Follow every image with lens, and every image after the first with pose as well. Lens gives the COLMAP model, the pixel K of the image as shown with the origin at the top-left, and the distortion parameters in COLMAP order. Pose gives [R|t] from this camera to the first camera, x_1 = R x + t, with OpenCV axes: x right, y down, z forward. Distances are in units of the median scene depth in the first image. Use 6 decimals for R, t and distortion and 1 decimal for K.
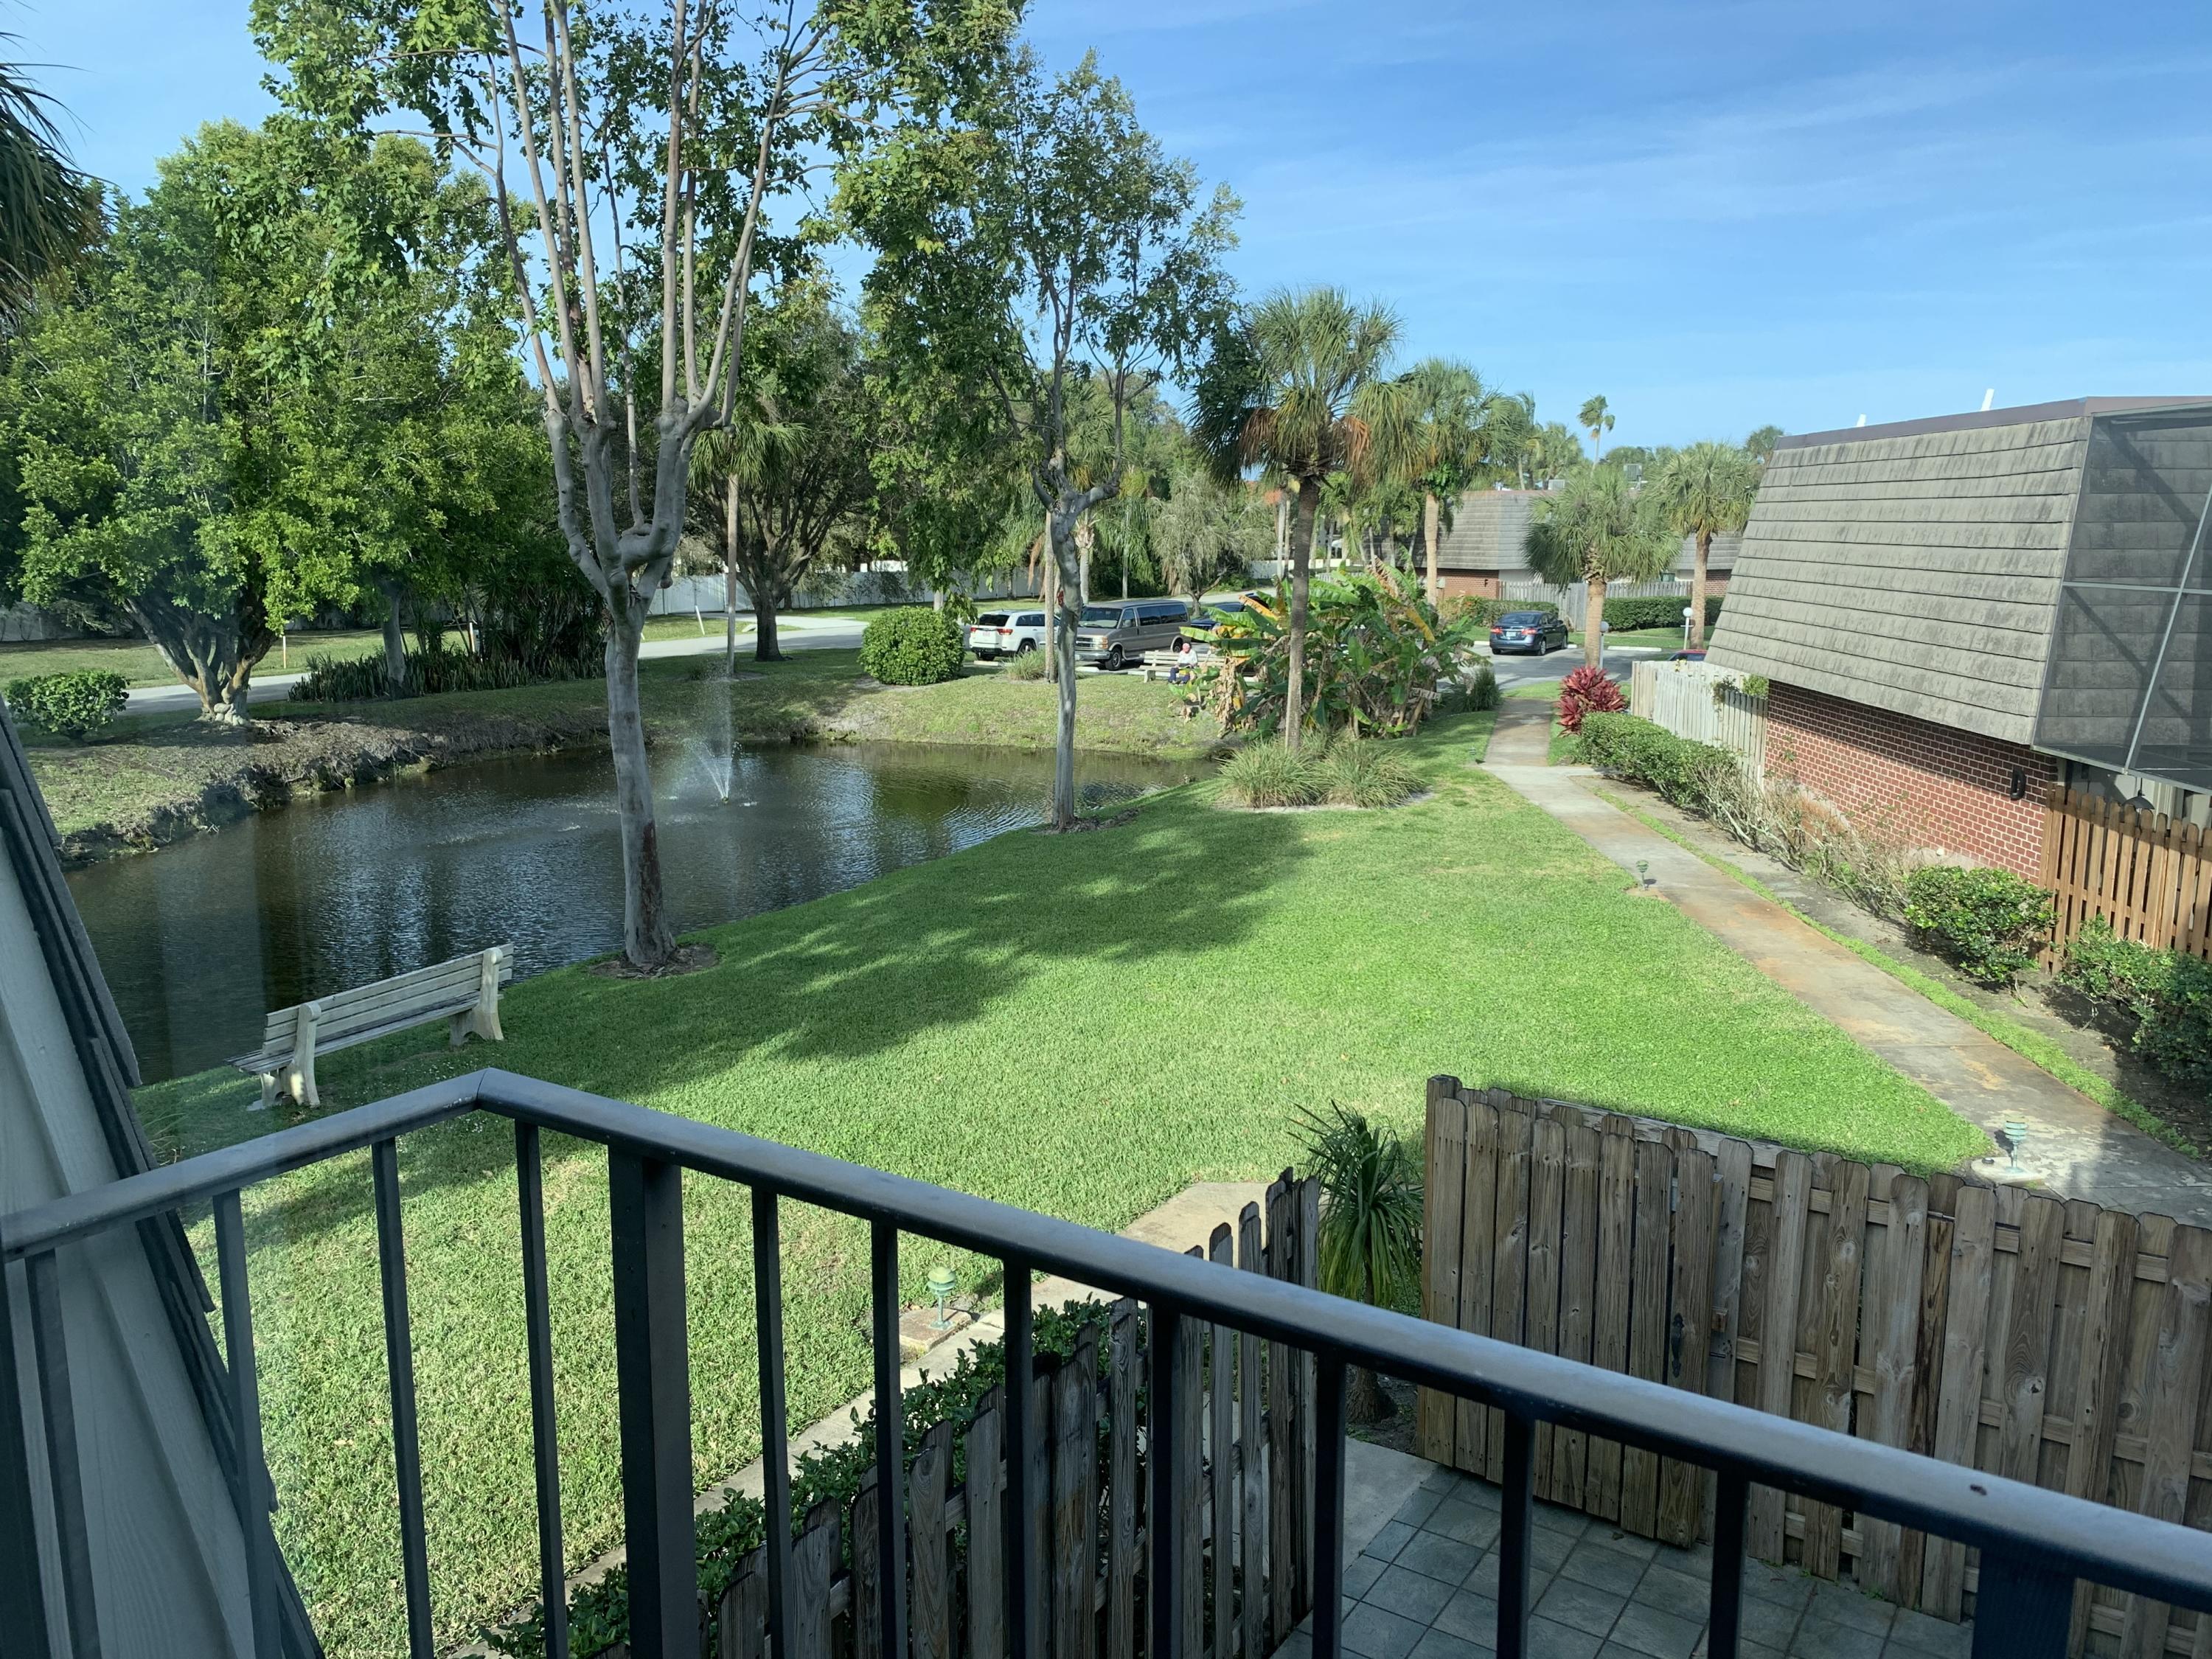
lens RADIAL K [[1663.9, 0, 1086.6], [0, 1663.9, 799.4], [0, 0, 1]] dist [0.142011, -0.272365]
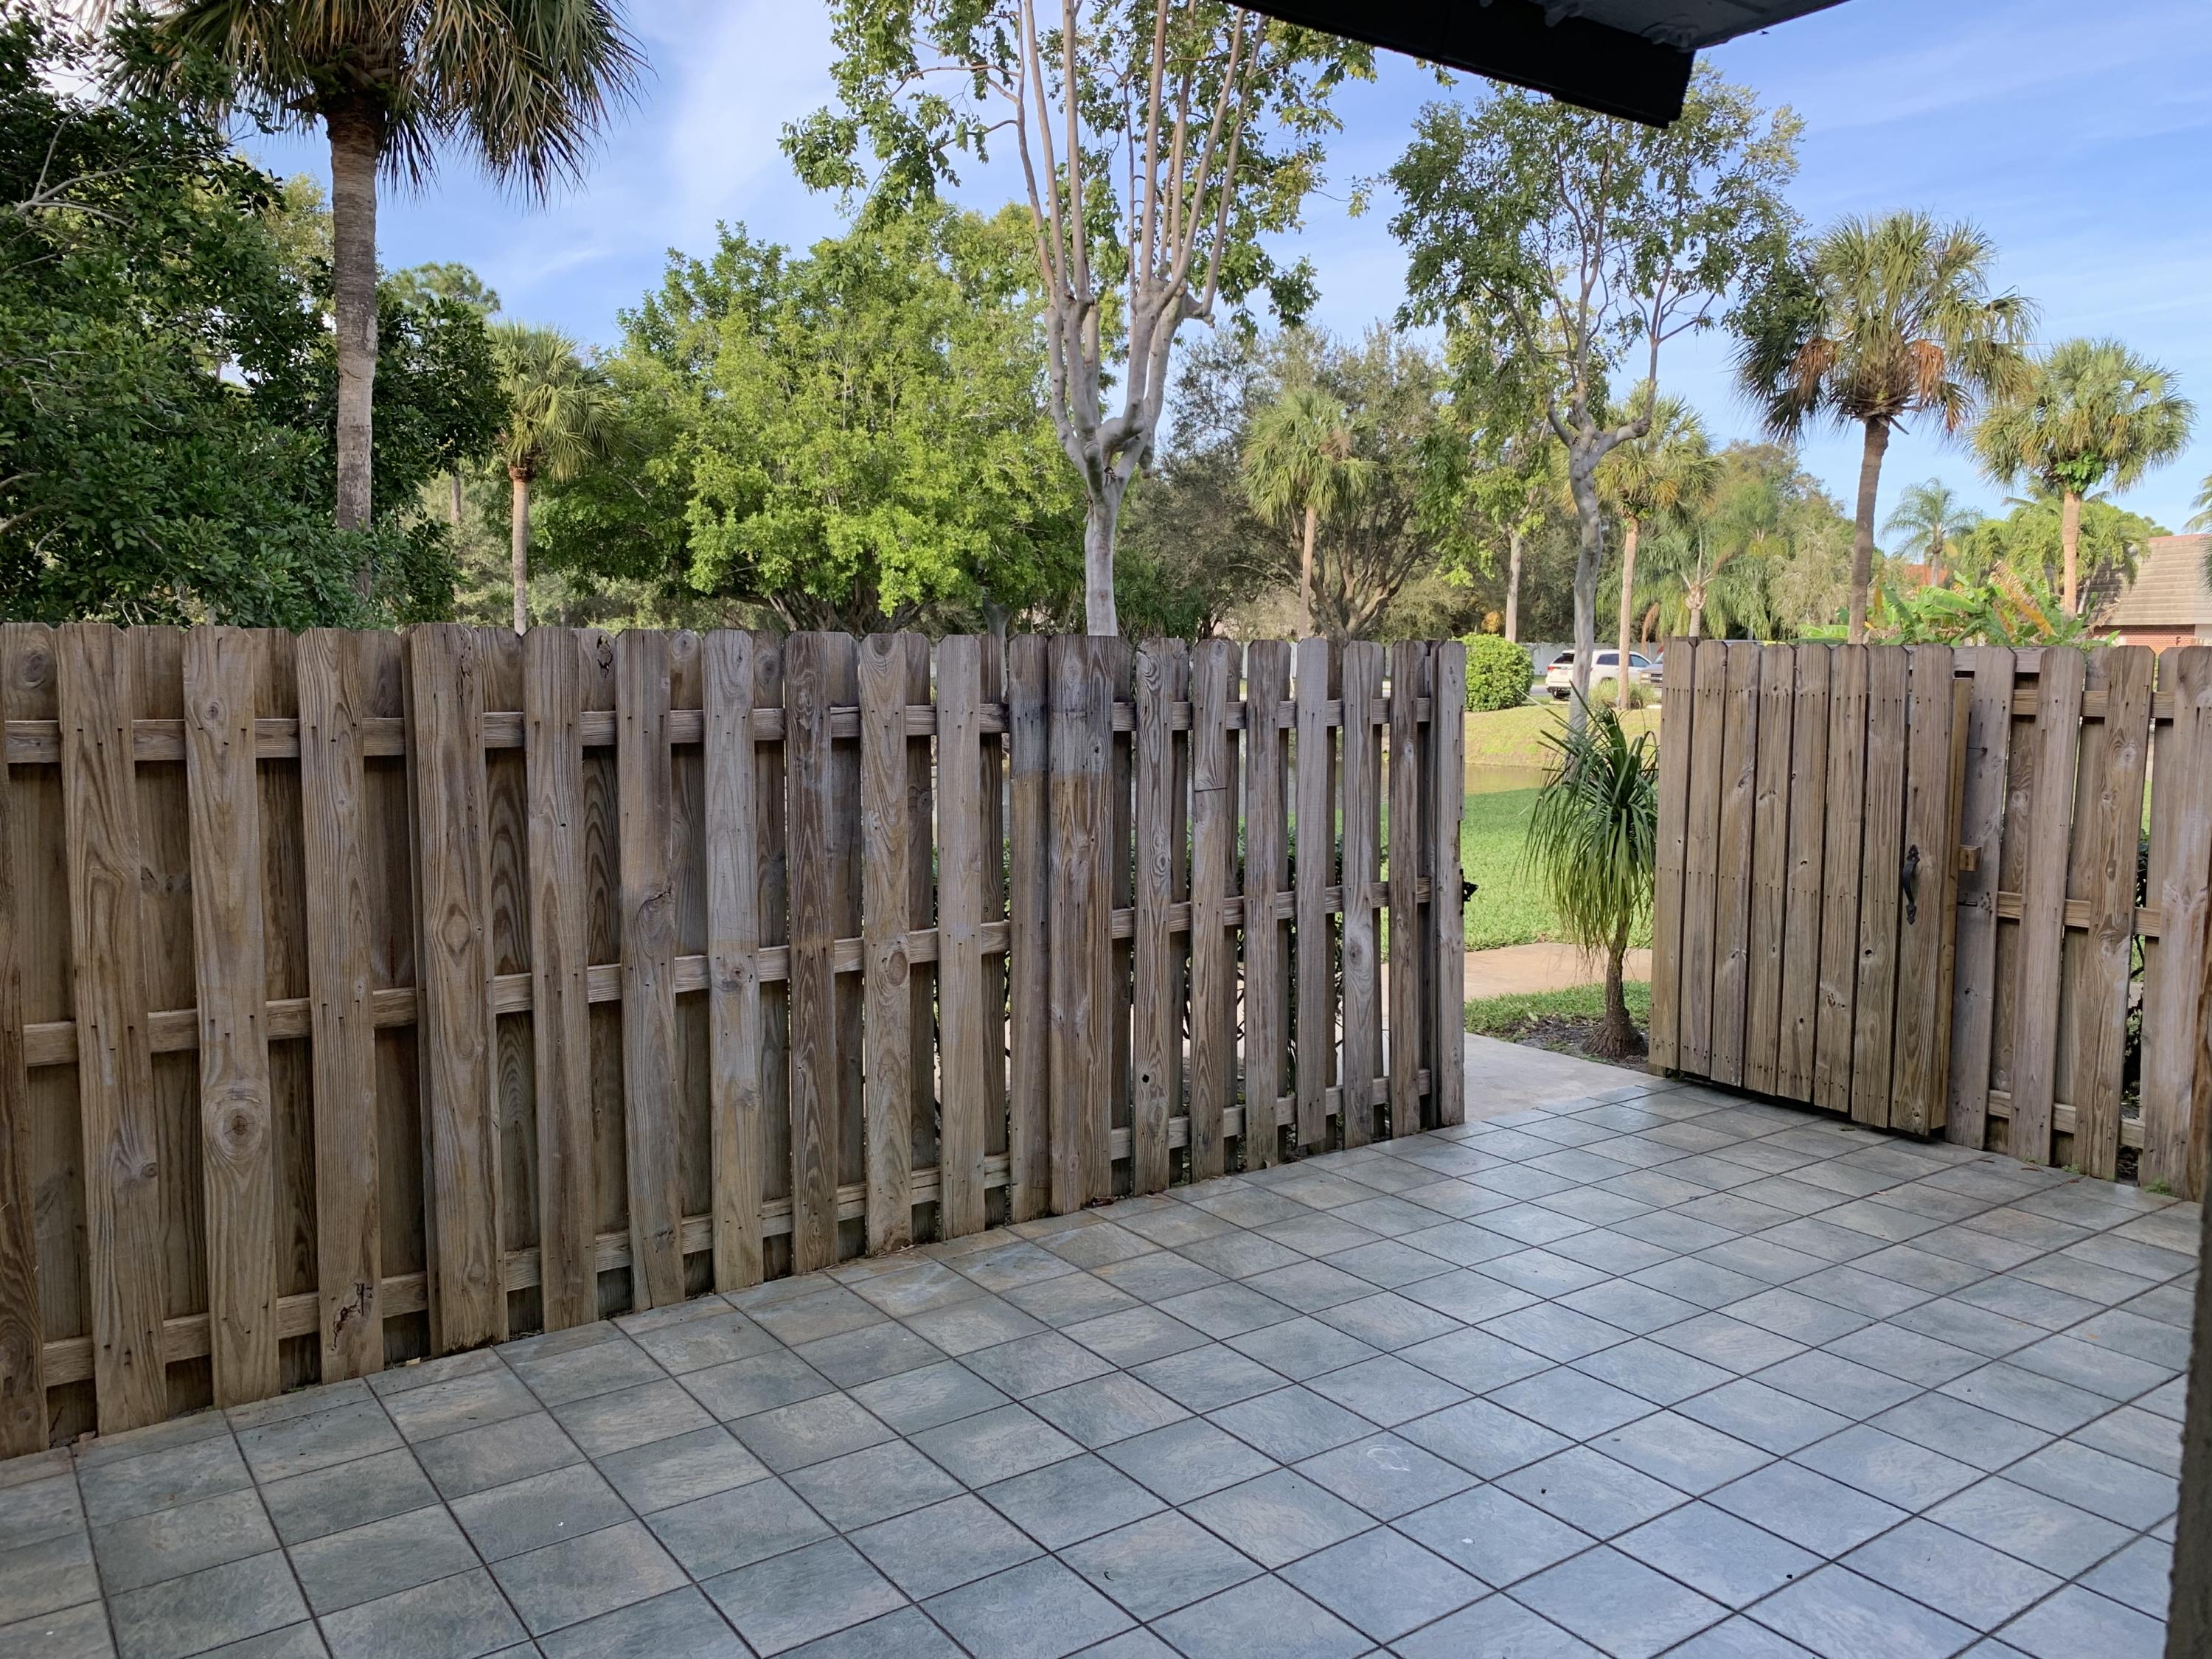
lens RADIAL K [[1665.9, 0, 1106.0], [0, 1665.9, 829.5], [0, 0, 1]] dist [0.010204, -0.007641]
pose [[0.936593, 0.043987, -0.347649, 0.056280], [-0.060223, 0.997534, -0.036030, 0.075999], [0.345207, 0.054682, 0.936932, 0.013474]]
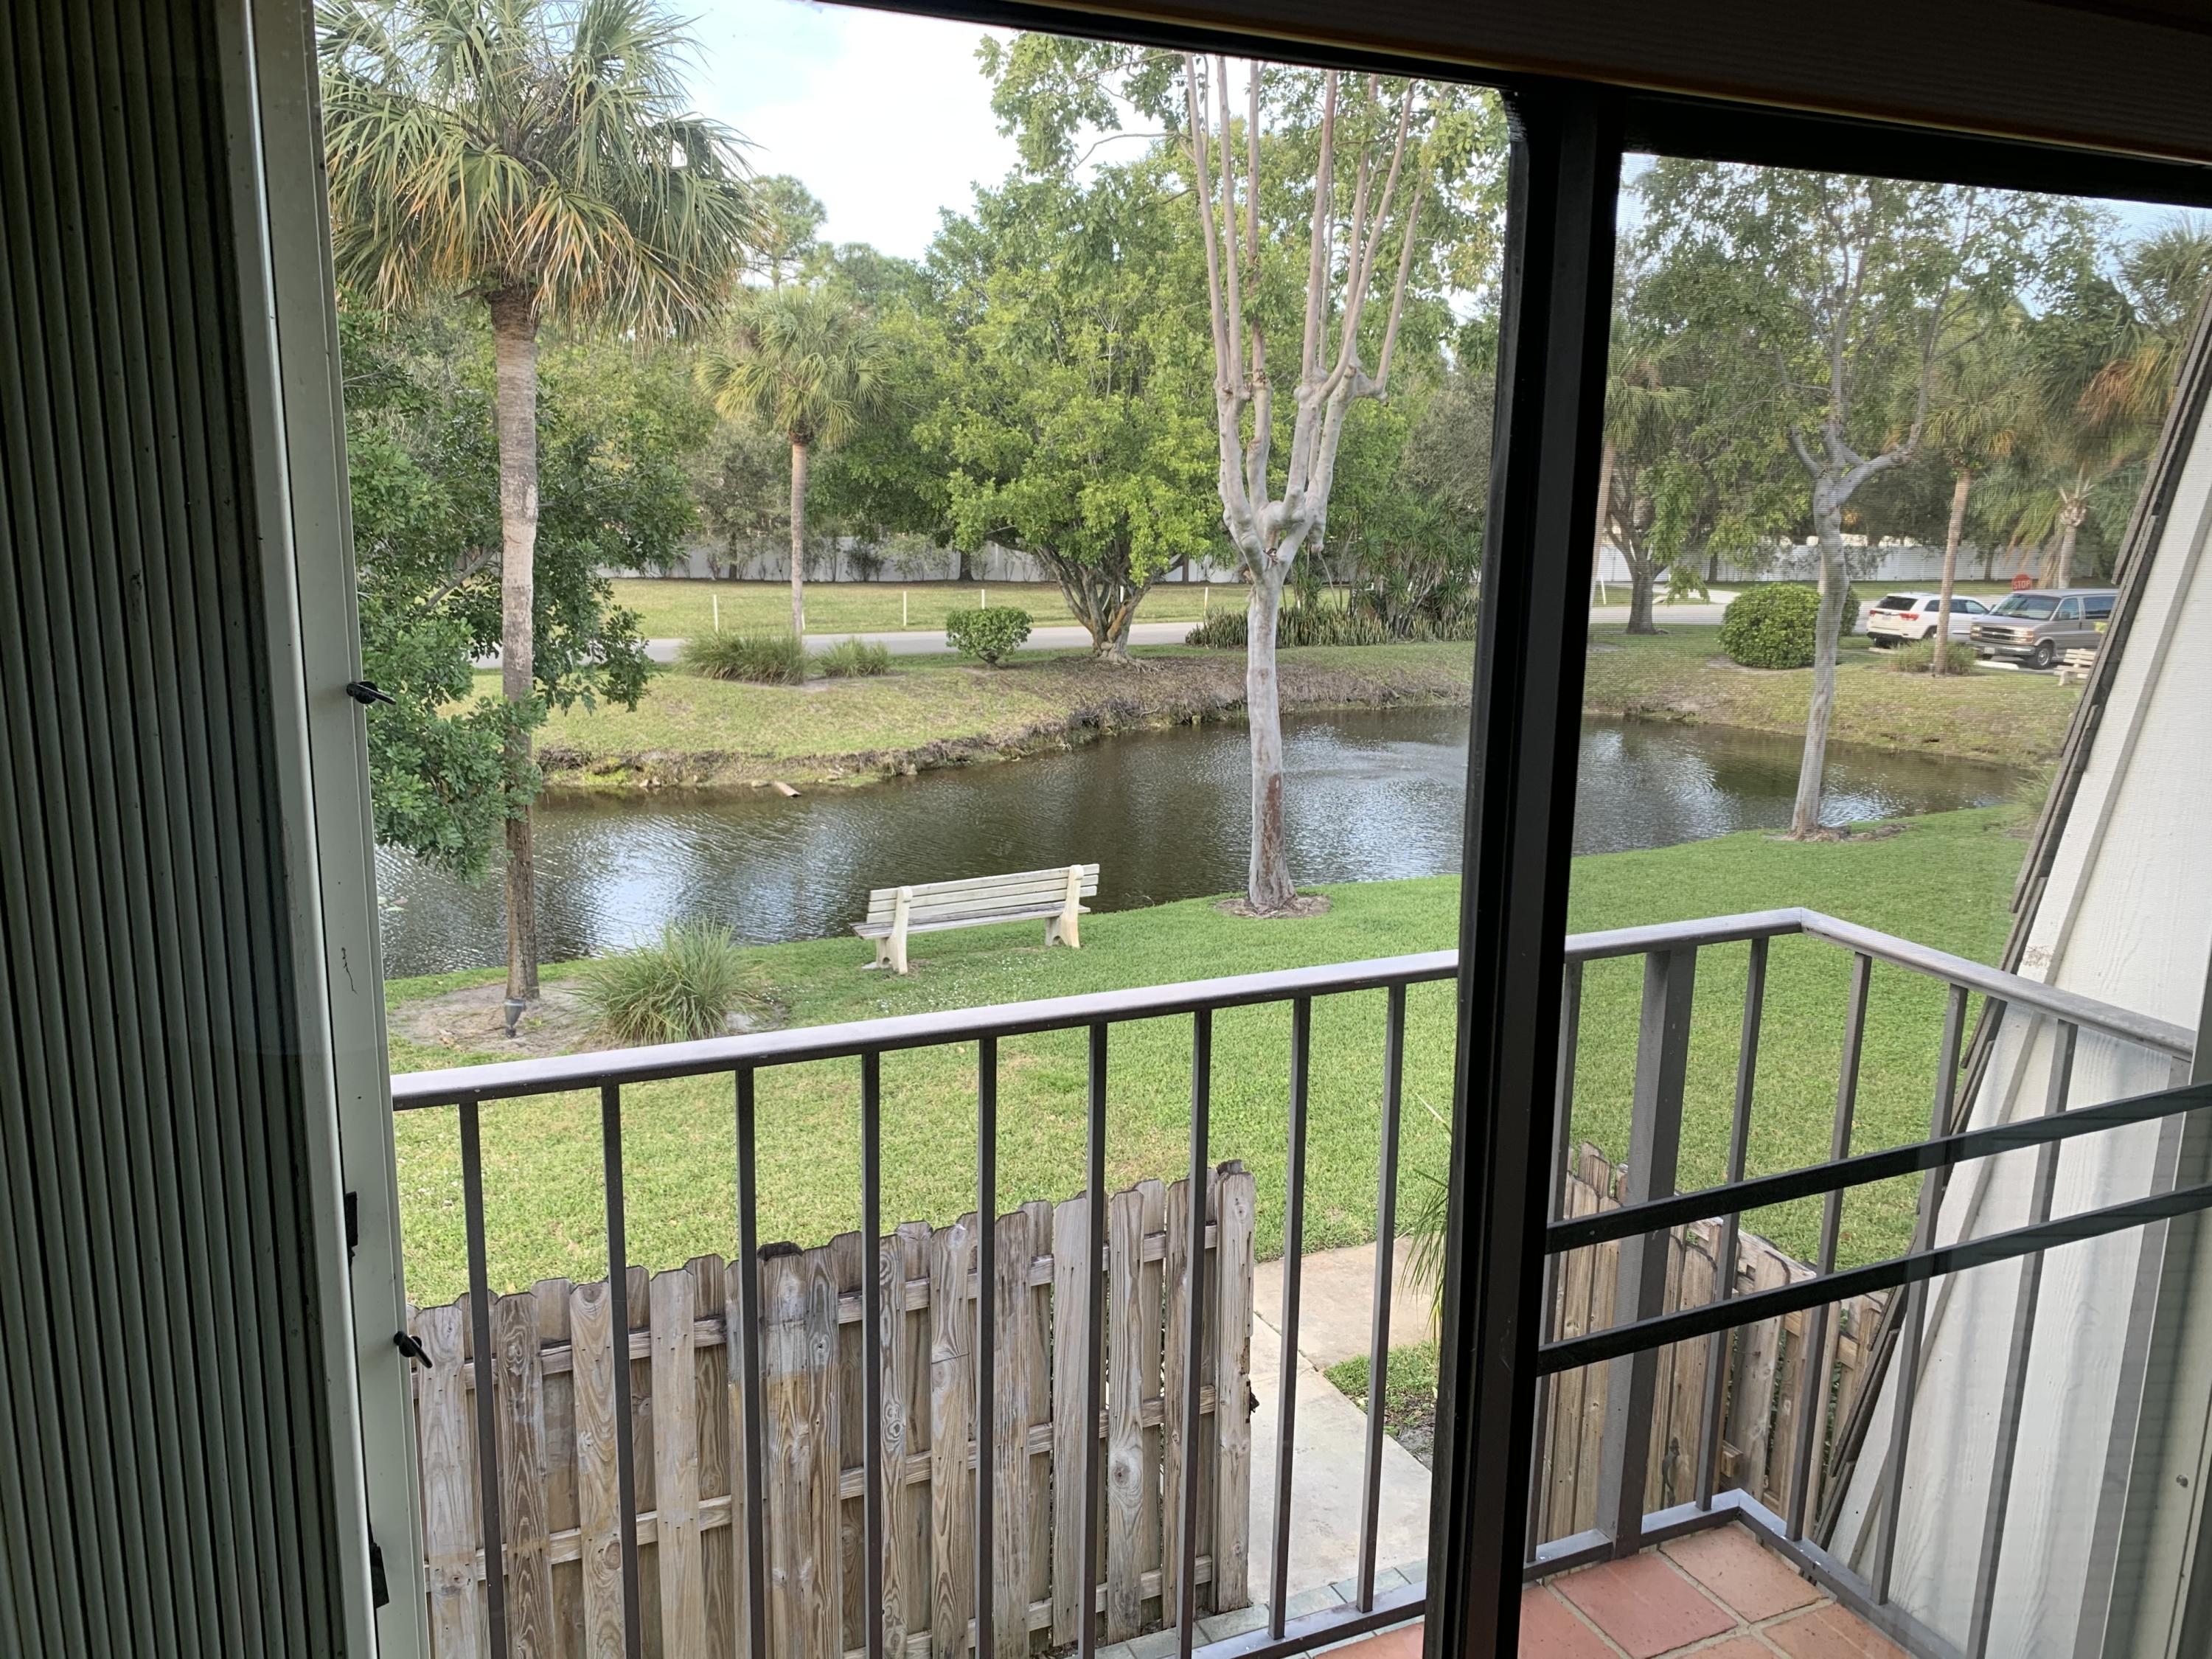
lens RADIAL K [[1656.3, 0, 1106.0], [0, 1656.3, 829.5], [0, 0, 1]] dist [0.007186, 0.003164]
pose [[0.847133, 0.122235, -0.517131, 0.107980], [-0.102445, 0.992495, 0.066777, -0.005576], [0.521412, -0.003591, 0.853297, 0.030062]]
